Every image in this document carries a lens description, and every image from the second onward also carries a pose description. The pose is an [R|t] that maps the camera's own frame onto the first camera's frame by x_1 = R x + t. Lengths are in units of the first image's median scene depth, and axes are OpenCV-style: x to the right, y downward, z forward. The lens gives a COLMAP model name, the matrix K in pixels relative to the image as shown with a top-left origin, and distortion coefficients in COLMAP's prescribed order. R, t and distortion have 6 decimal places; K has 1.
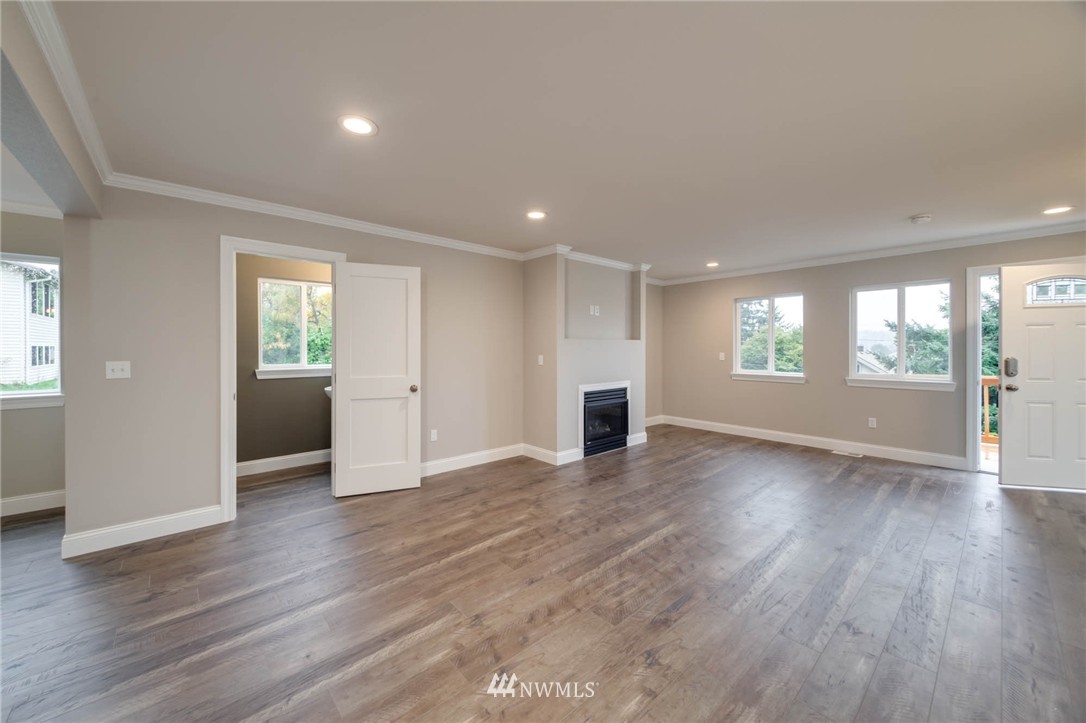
lens RADIAL K [[385.0, 0, 536.5], [0, 385.0, 349.7], [0, 0, 1]] dist [-0.007497, -0.000200]
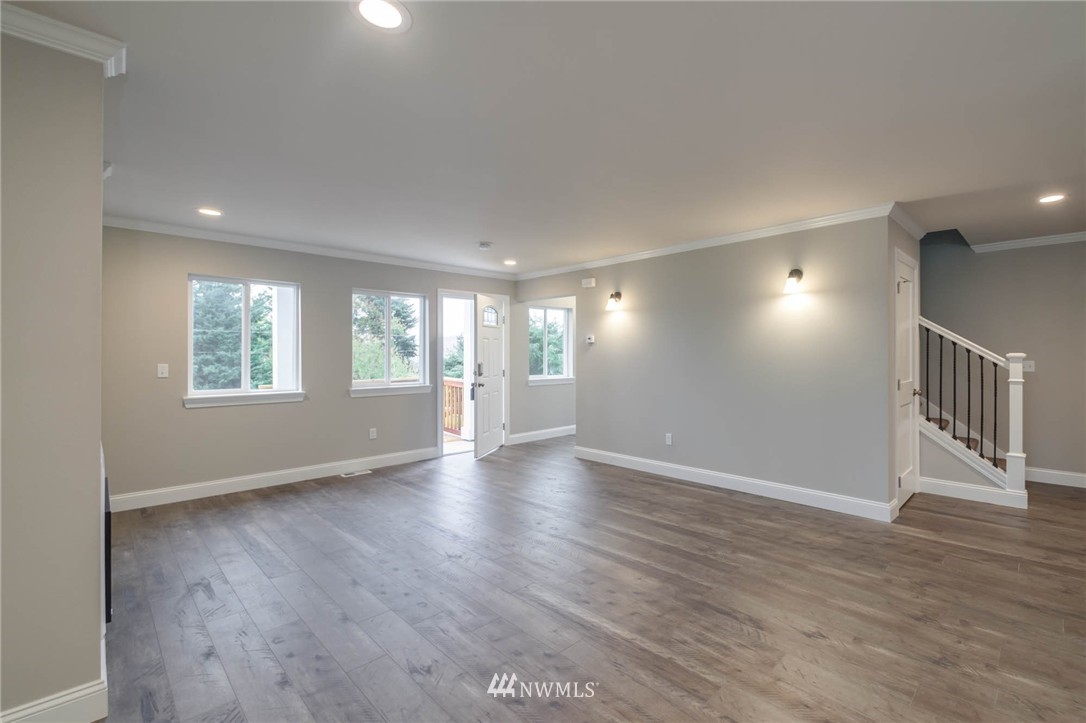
lens RADIAL K [[490.2, 0, 544.7], [0, 490.2, 355.0], [0, 0, 1]] dist [-0.000758, -0.000061]
pose [[-0.051543, 0.003924, 0.998663, -0.358134], [0.008649, 0.999957, -0.003482, 0.002664], [-0.998633, 0.008457, -0.051574, 0.621829]]
